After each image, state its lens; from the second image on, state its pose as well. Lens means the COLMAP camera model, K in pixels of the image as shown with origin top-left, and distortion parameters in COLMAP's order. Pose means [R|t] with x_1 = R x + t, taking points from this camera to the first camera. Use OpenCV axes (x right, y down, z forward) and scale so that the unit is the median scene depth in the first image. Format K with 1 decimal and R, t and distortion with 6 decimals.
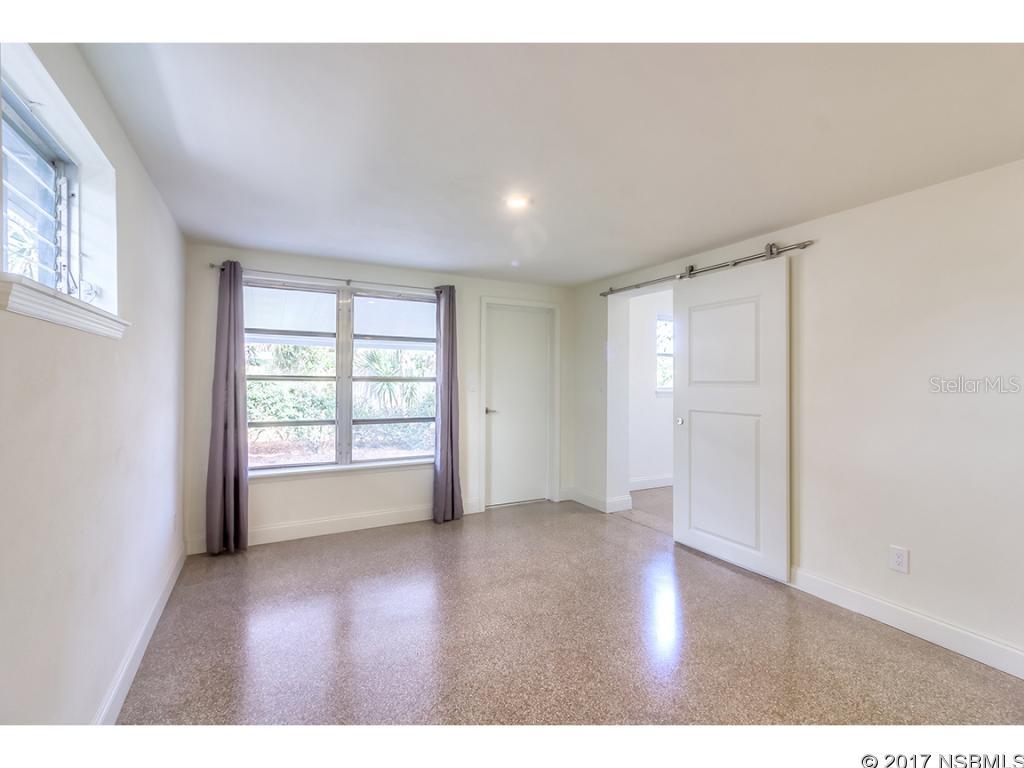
lens RADIAL K [[478.2, 0, 509.9], [0, 478.2, 375.3], [0, 0, 1]] dist [0.001585, 0.000230]
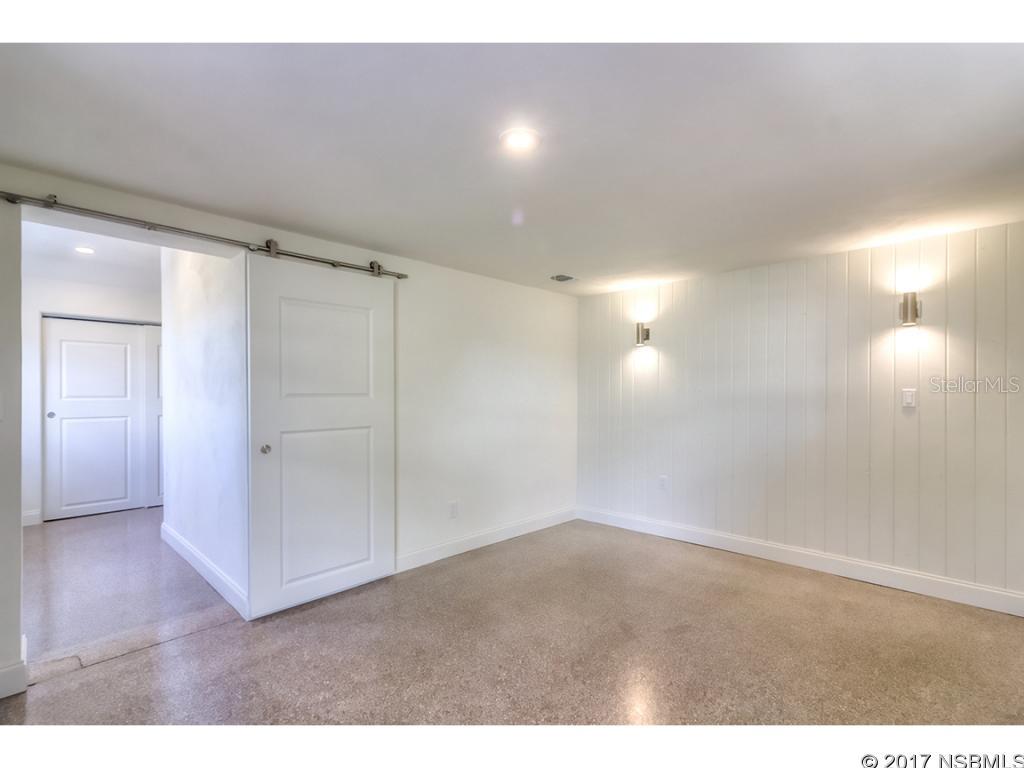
lens RADIAL K [[475.5, 0, 512.9], [0, 475.5, 398.3], [0, 0, 1]] dist [-0.000304, -0.000078]
pose [[-0.322099, -0.010657, 0.946646, -0.526616], [-0.003375, 0.999943, 0.010109, 0.011743], [-0.946700, 0.000061, -0.322117, 1.023019]]
